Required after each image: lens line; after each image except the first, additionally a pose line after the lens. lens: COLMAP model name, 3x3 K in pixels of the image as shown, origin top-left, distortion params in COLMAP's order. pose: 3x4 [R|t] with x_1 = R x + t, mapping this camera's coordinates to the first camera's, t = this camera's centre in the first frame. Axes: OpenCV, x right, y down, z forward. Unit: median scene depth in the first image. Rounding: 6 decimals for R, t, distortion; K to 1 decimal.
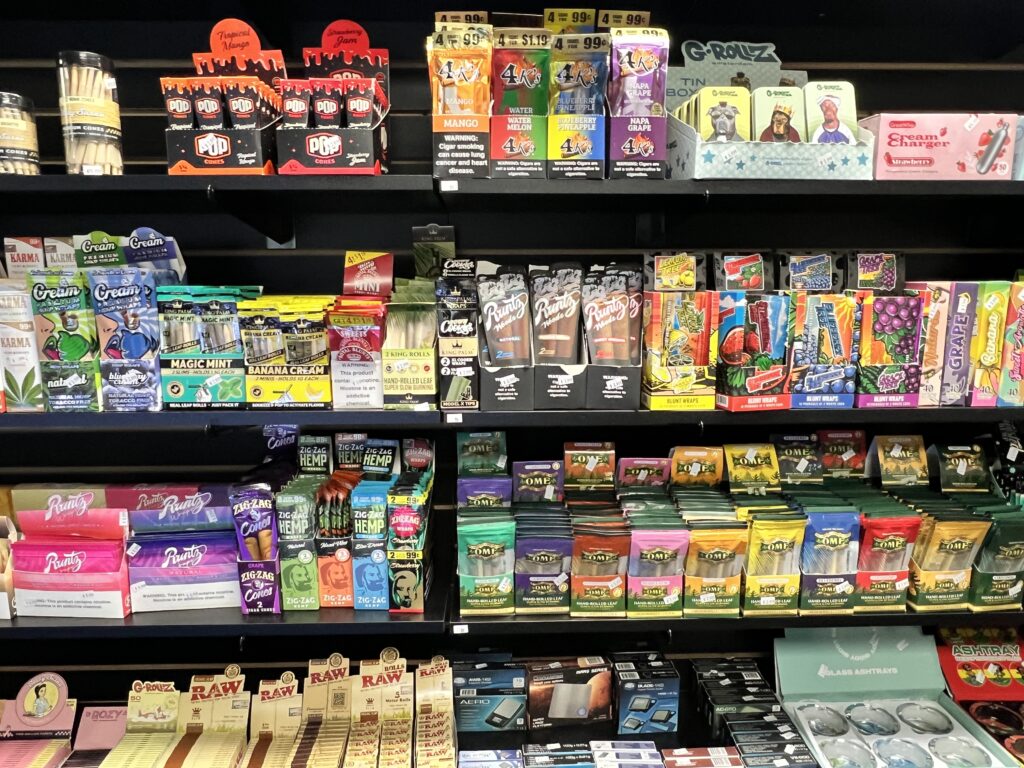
lens RADIAL K [[690.9, 0, 511.4], [0, 690.9, 382.0], [0, 0, 1]] dist [-0.001392, -0.000568]
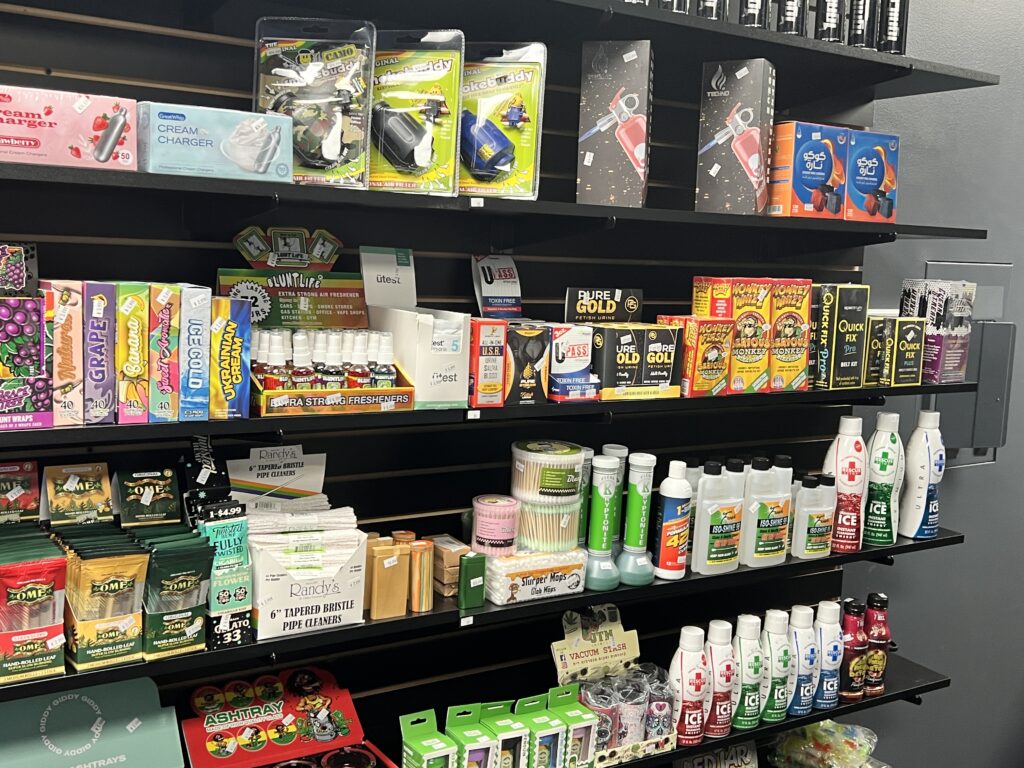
lens RADIAL K [[1096.7, 0, 512.0], [0, 1096.7, 385.0], [0, 0, 1]] dist [0.011486, 0.000000]
pose [[0.852552, -0.026816, 0.521954, 0.364660], [0.043112, 0.998888, -0.019100, 0.034079], [-0.520861, 0.038786, 0.852760, -0.448048]]
